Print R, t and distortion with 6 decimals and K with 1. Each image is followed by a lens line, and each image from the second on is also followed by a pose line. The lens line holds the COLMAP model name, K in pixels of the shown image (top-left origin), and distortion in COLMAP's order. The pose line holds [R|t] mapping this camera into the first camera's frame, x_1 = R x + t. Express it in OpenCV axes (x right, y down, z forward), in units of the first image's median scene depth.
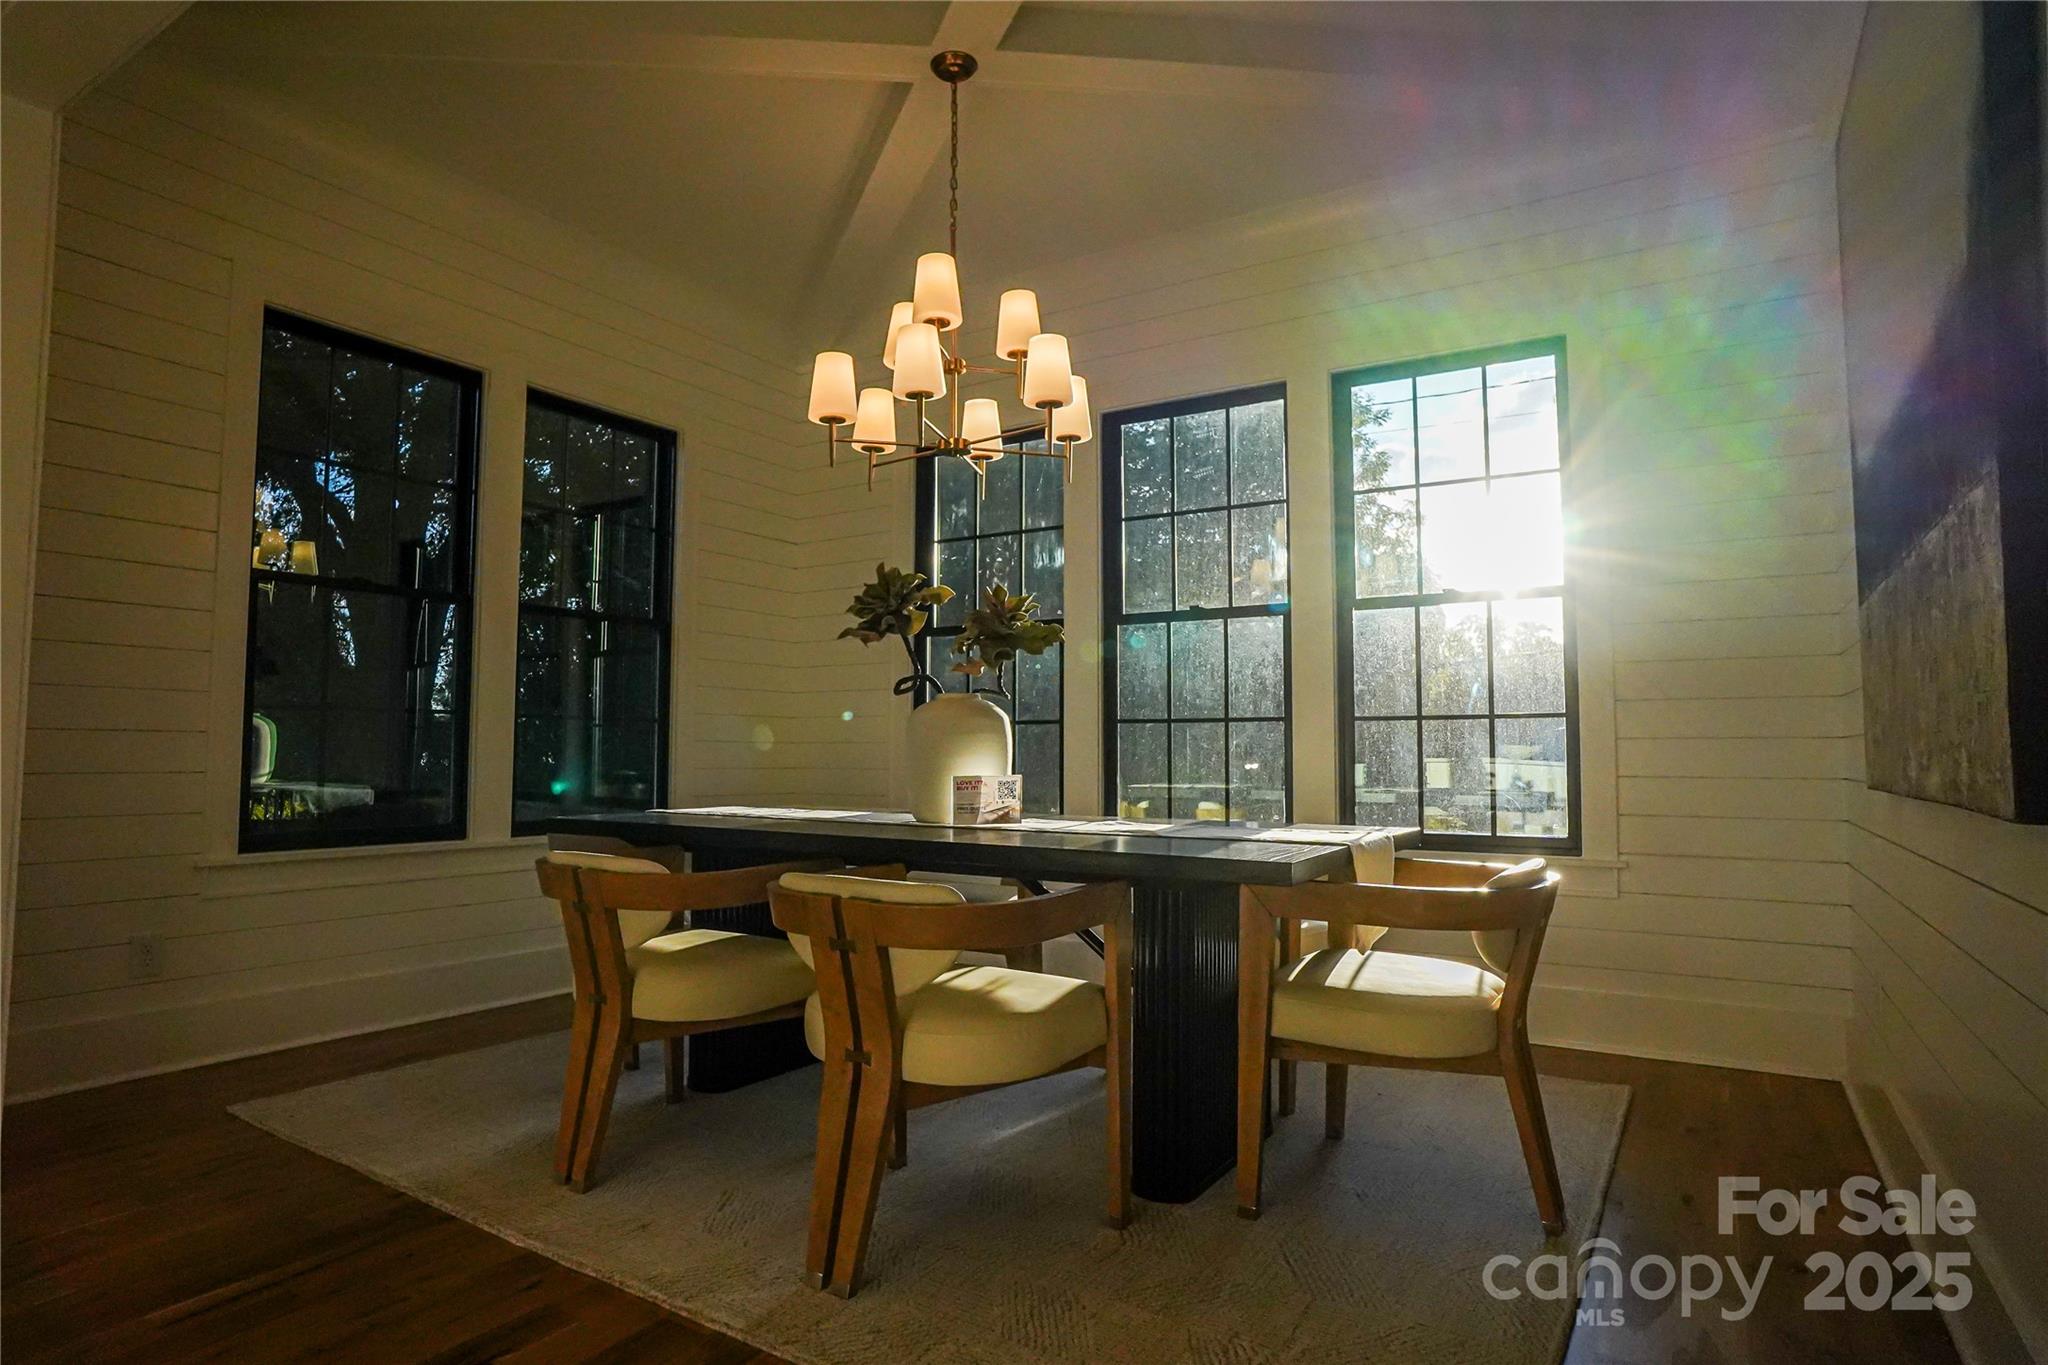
lens RADIAL K [[1084.8, 0, 1011.7], [0, 1084.8, 689.0], [0, 0, 1]] dist [-0.000143, 0.000942]
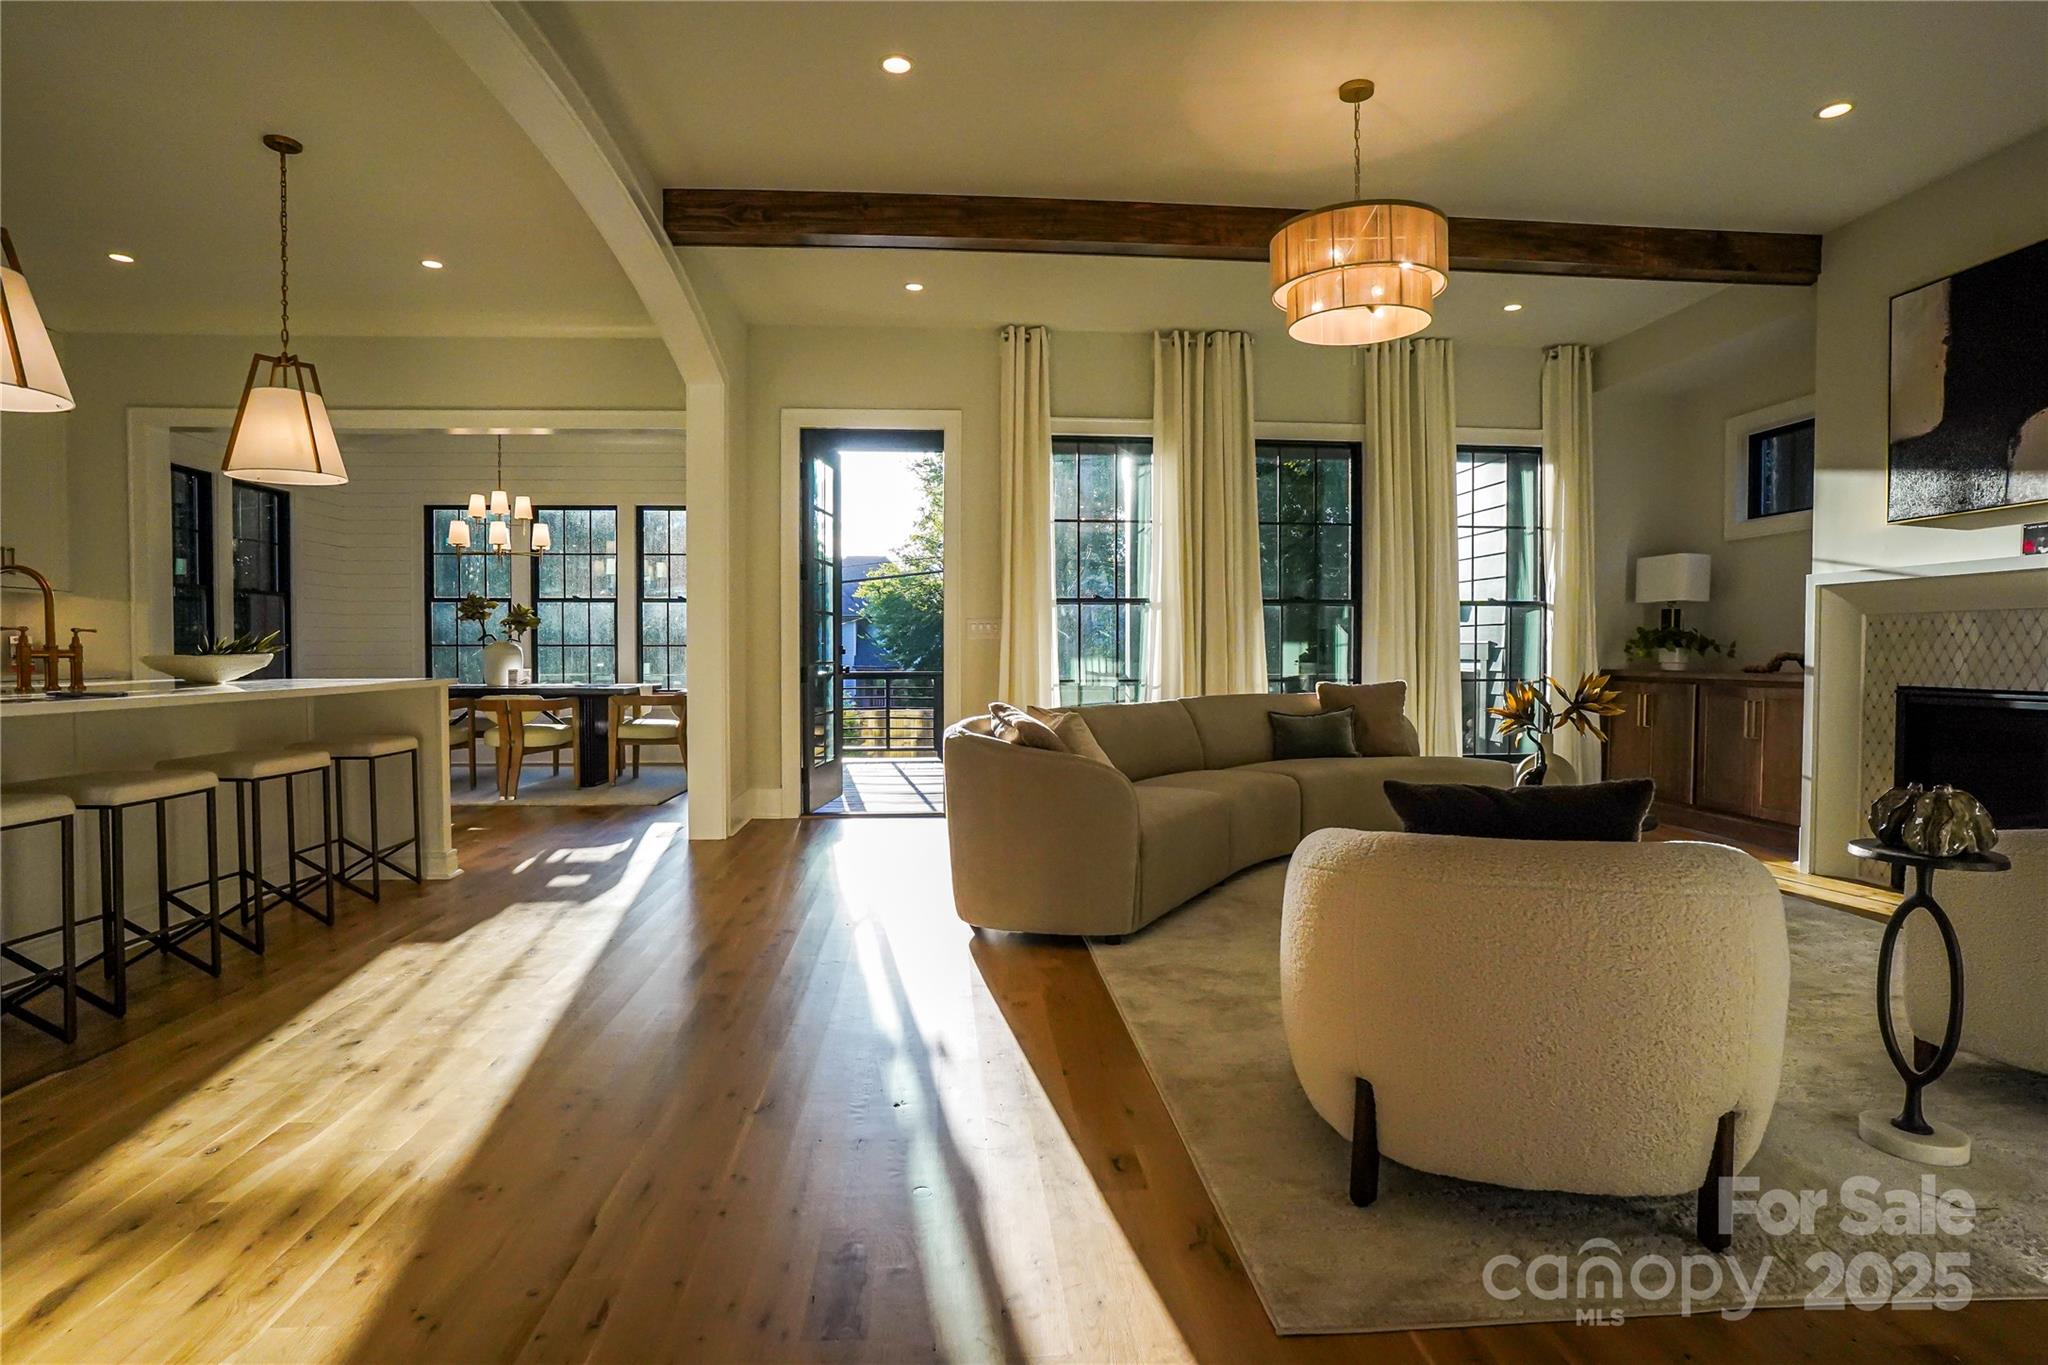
lens RADIAL K [[1084.8, 0, 1021.6], [0, 1084.8, 670.7], [0, 0, 1]] dist [-0.000143, 0.000942]
pose [[0.805628, -0.013978, 0.592256, -0.495843], [-0.032909, 0.997122, 0.068299, -0.121373], [-0.591506, -0.074514, 0.802850, -1.633890]]
